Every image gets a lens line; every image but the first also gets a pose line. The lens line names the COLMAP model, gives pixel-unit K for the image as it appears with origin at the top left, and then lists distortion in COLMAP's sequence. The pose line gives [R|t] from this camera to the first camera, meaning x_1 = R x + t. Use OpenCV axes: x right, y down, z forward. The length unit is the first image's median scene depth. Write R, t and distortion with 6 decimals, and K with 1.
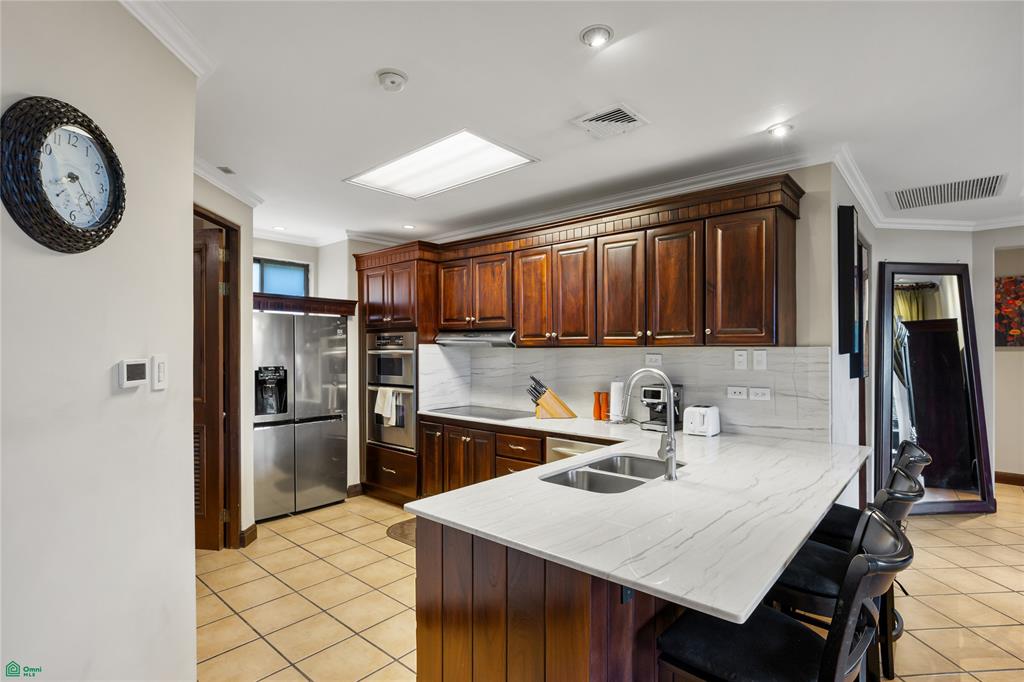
lens RADIAL K [[496.0, 0, 511.1], [0, 496.0, 345.1], [0, 0, 1]] dist [-0.003102, -0.001612]
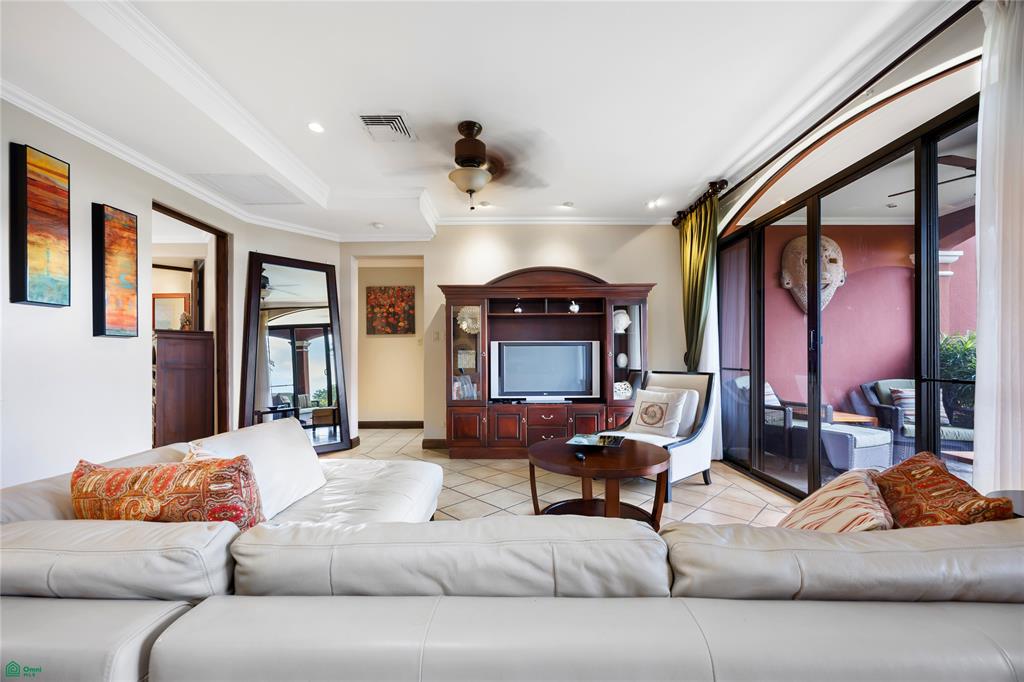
lens RADIAL K [[402.2, 0, 500.6], [0, 402.2, 351.4], [0, 0, 1]] dist [-0.003779, -0.000653]
pose [[0.744350, 0.002383, 0.667786, 0.532672], [0.003598, 0.999965, -0.007579, 0.076679], [-0.667781, 0.008044, 0.744315, -0.098703]]
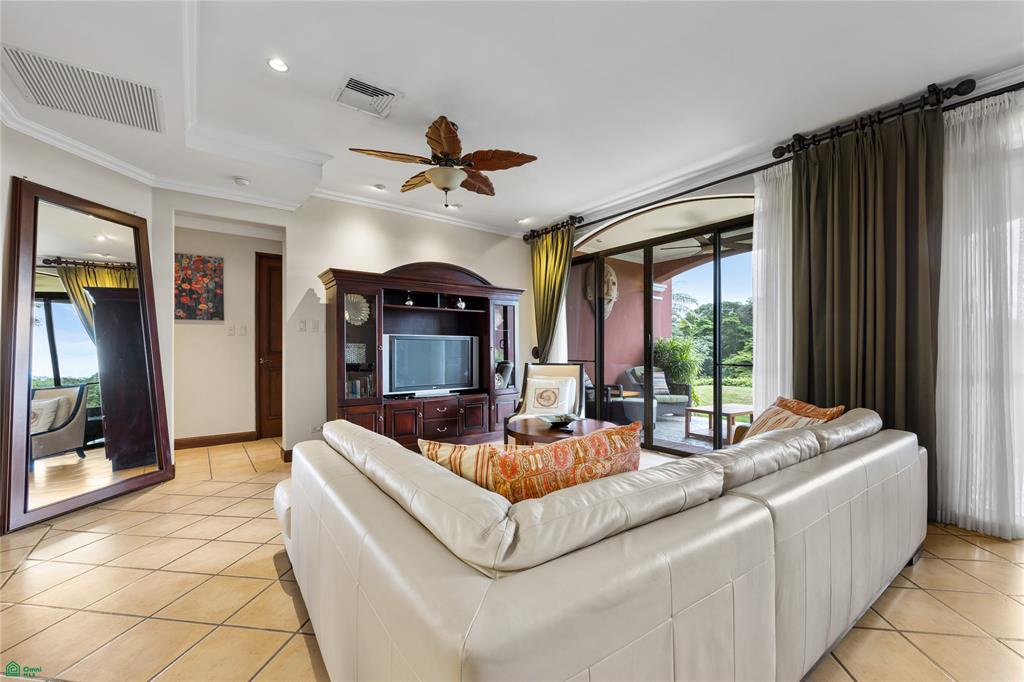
lens RADIAL K [[424.5, 0, 526.8], [0, 424.5, 349.3], [0, 0, 1]] dist [-0.006018, 0.000623]
pose [[0.170818, -0.002013, 0.985301, 0.265134], [-0.003362, 0.999991, 0.002626, 0.075068], [-0.985297, -0.003762, 0.170810, 0.161194]]
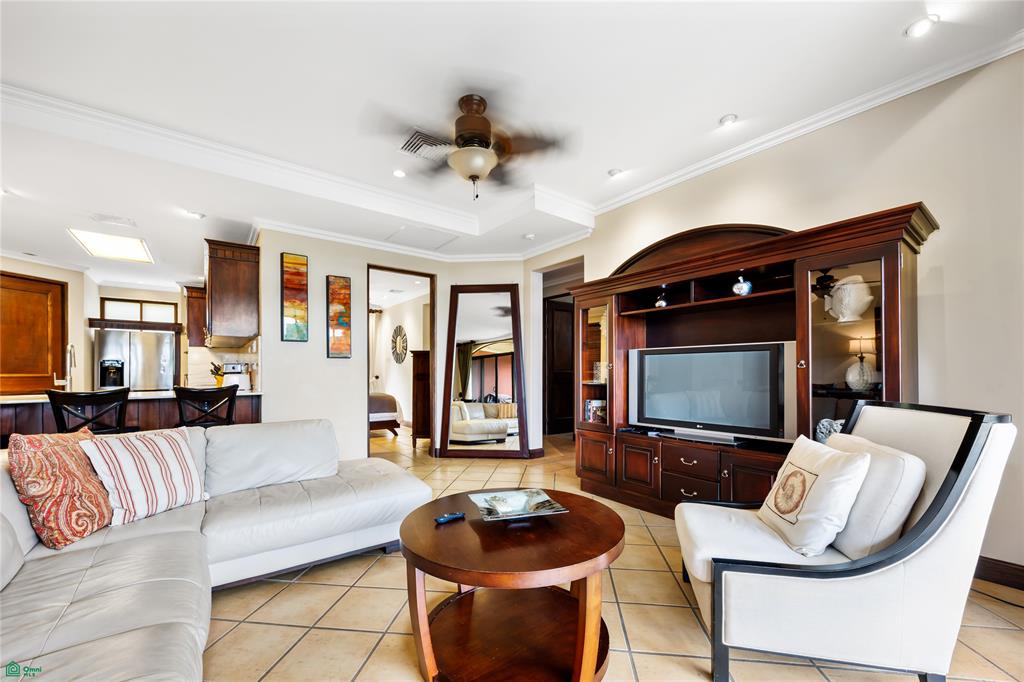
lens RADIAL K [[402.2, 0, 509.8], [0, 402.2, 363.5], [0, 0, 1]] dist [-0.003779, -0.000653]
pose [[0.981591, -0.009716, -0.190746, 1.111497], [0.006863, 0.999855, -0.015614, 0.080932], [0.190870, 0.014018, 0.981515, -0.126604]]
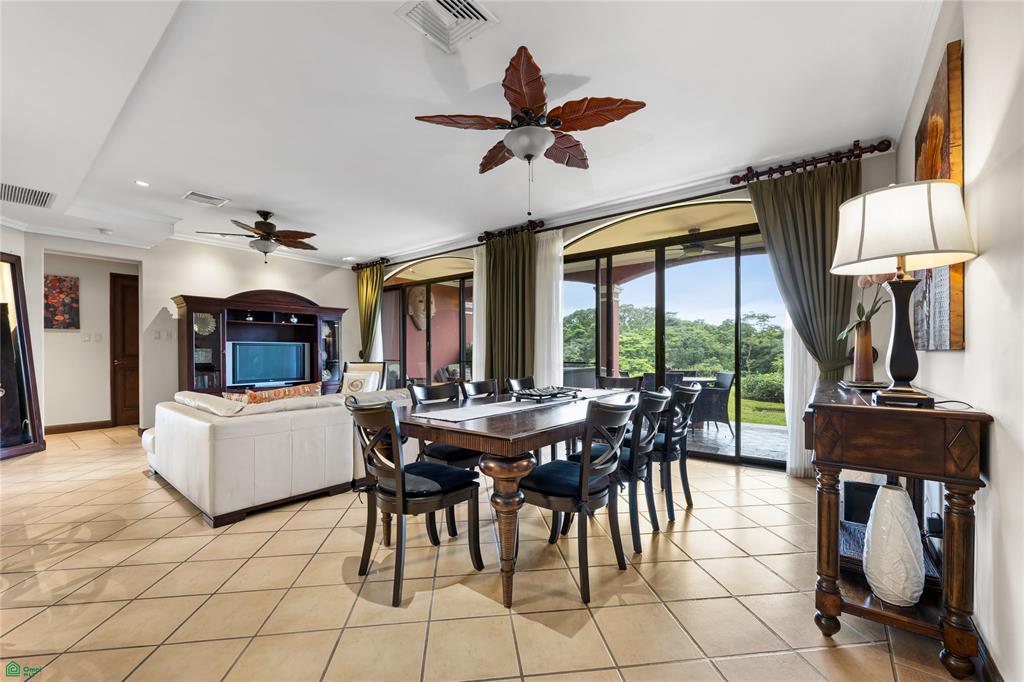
lens RADIAL K [[402.2, 0, 512.0], [0, 402.2, 351.6], [0, 0, 1]] dist [-0.003779, -0.000653]
pose [[-0.075316, -0.003151, 0.997155, -0.165261], [-0.000648, 0.999995, 0.003111, 0.070613], [-0.997159, -0.000412, -0.075318, -0.151851]]
